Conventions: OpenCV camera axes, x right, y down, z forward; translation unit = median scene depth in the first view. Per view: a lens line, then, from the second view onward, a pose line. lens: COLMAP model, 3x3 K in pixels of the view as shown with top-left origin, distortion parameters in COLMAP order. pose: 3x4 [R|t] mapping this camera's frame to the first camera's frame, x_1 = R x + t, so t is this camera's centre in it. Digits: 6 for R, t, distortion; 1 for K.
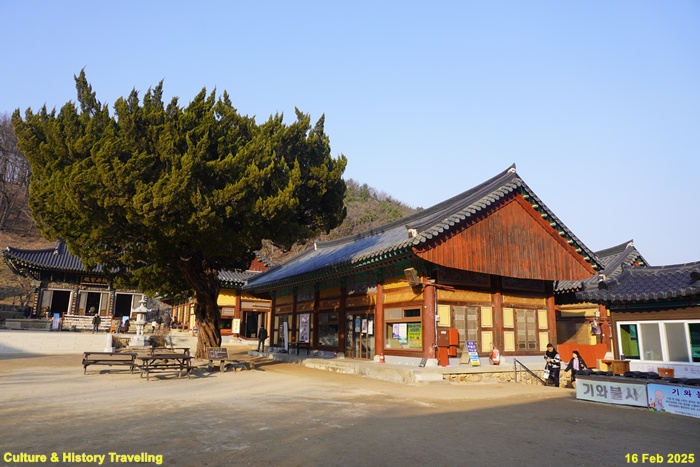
lens RADIAL K [[476.9, 0, 350.5], [0, 476.9, 237.7], [0, 0, 1]] dist [-0.009745, -0.002453]
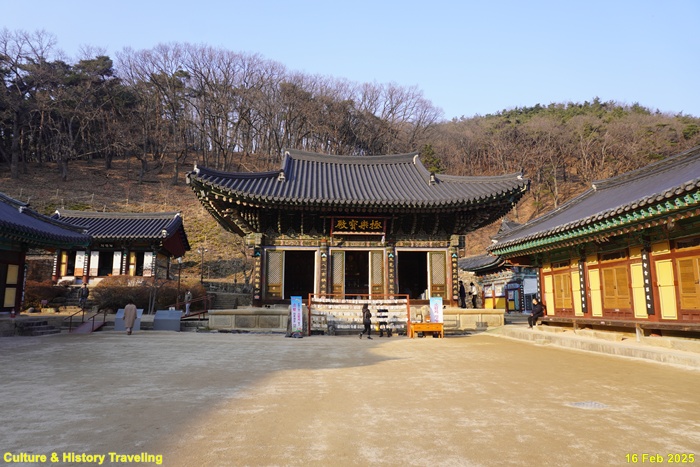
lens RADIAL K [[476.9, 0, 351.3], [0, 476.9, 231.7], [0, 0, 1]] dist [-0.009745, -0.002453]
pose [[0.912292, -0.082783, -0.401086, -0.356002], [0.101809, 0.994456, 0.026318, 0.084550], [0.396684, -0.064844, 0.915662, 0.564348]]
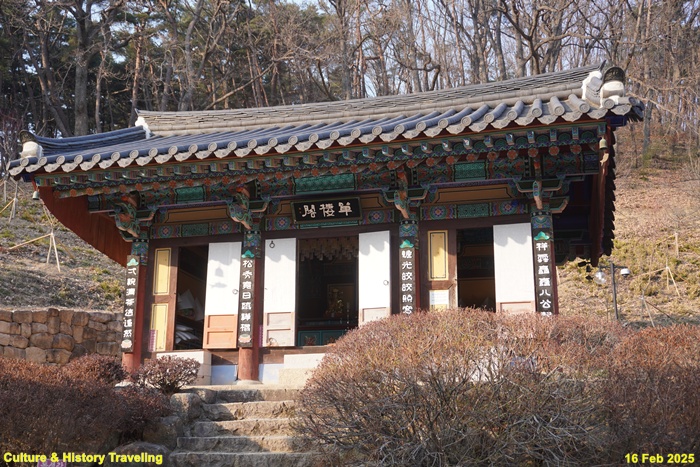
lens RADIAL K [[850.8, 0, 350.4], [0, 850.8, 233.2], [0, 0, 1]] dist [0.023904, 0.000000]
pose [[0.706386, -0.199491, -0.679133, -0.625376], [0.155948, 0.979749, -0.125588, 0.114694], [0.690433, -0.017196, 0.723192, 0.757755]]
